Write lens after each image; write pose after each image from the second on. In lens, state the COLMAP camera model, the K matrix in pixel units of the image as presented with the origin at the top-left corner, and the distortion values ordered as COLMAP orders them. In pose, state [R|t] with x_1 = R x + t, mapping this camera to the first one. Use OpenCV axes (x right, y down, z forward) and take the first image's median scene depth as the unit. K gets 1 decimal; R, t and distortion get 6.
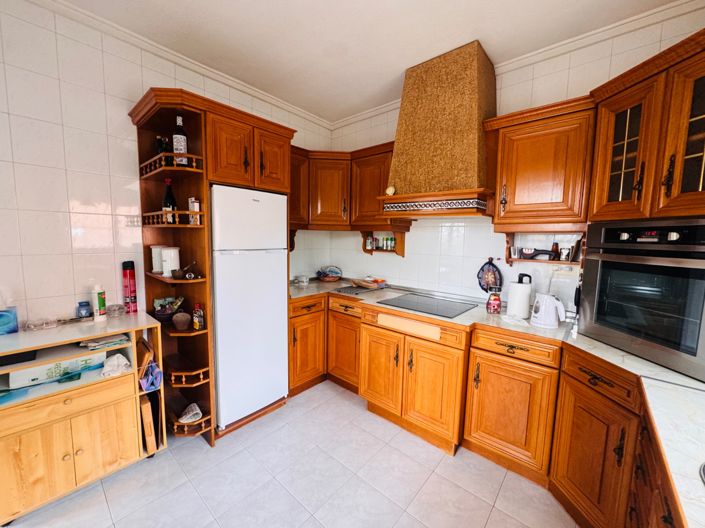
lens RADIAL K [[280.4, 0, 351.1], [0, 280.4, 264.6], [0, 0, 1]] dist [-0.008328, -0.000199]
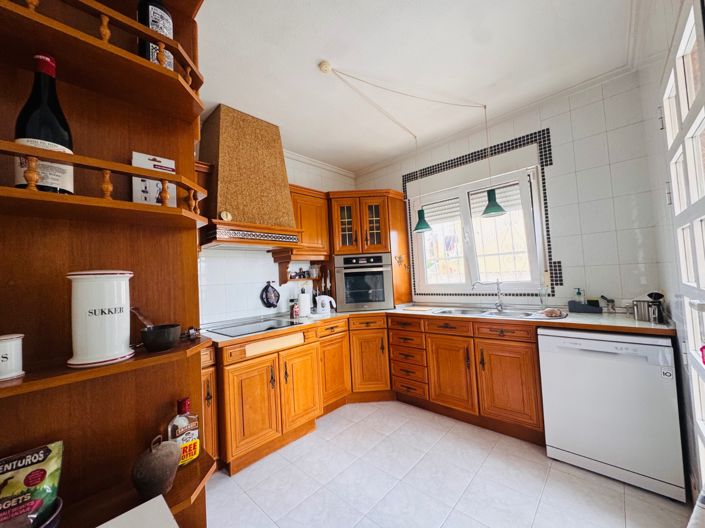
lens RADIAL K [[280.4, 0, 351.1], [0, 280.4, 264.6], [0, 0, 1]] dist [-0.008328, -0.000199]
pose [[0.036312, 0.018316, 0.999173, -0.889969], [0.151113, 0.988235, -0.023607, -0.014766], [-0.987849, 0.151845, 0.033117, 0.644039]]
